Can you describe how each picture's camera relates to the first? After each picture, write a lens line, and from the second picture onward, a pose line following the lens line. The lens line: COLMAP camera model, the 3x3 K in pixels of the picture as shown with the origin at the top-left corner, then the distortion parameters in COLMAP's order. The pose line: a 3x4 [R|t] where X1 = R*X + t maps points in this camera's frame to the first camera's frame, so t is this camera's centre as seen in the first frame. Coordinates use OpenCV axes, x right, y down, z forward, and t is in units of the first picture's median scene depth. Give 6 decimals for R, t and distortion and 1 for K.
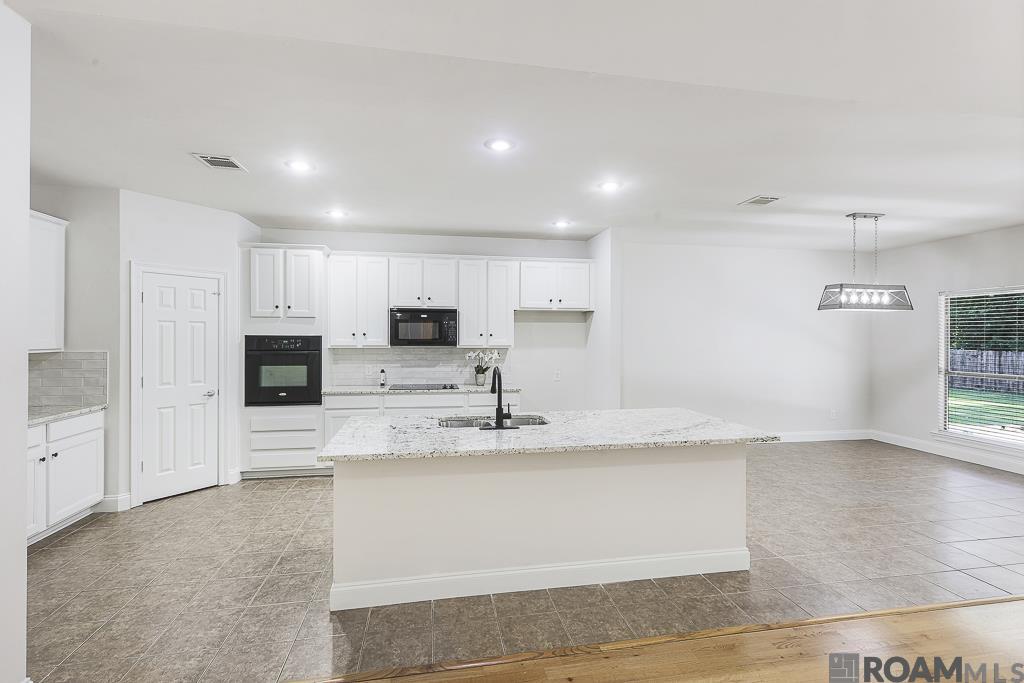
lens RADIAL K [[459.0, 0, 508.1], [0, 459.0, 335.6], [0, 0, 1]] dist [-0.001107, -0.000025]
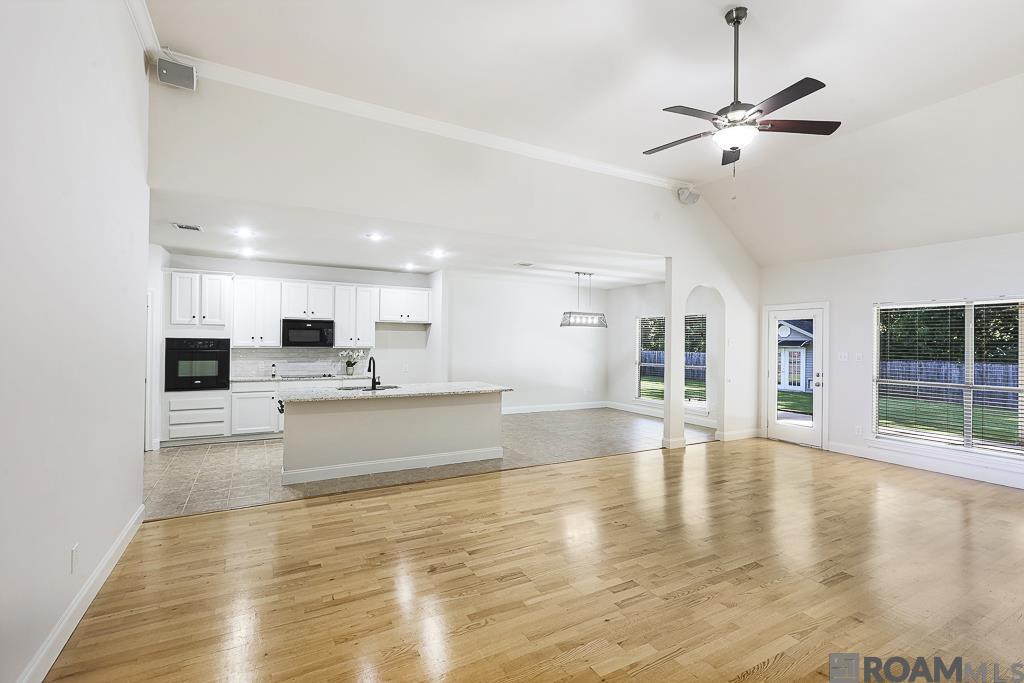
lens RADIAL K [[459.0, 0, 508.1], [0, 459.0, 335.6], [0, 0, 1]] dist [-0.001107, -0.000025]
pose [[0.947029, 0.011517, 0.320943, -0.058737], [-0.007916, 0.999890, -0.012520, 0.001705], [-0.321052, 0.009316, 0.947016, -0.531921]]
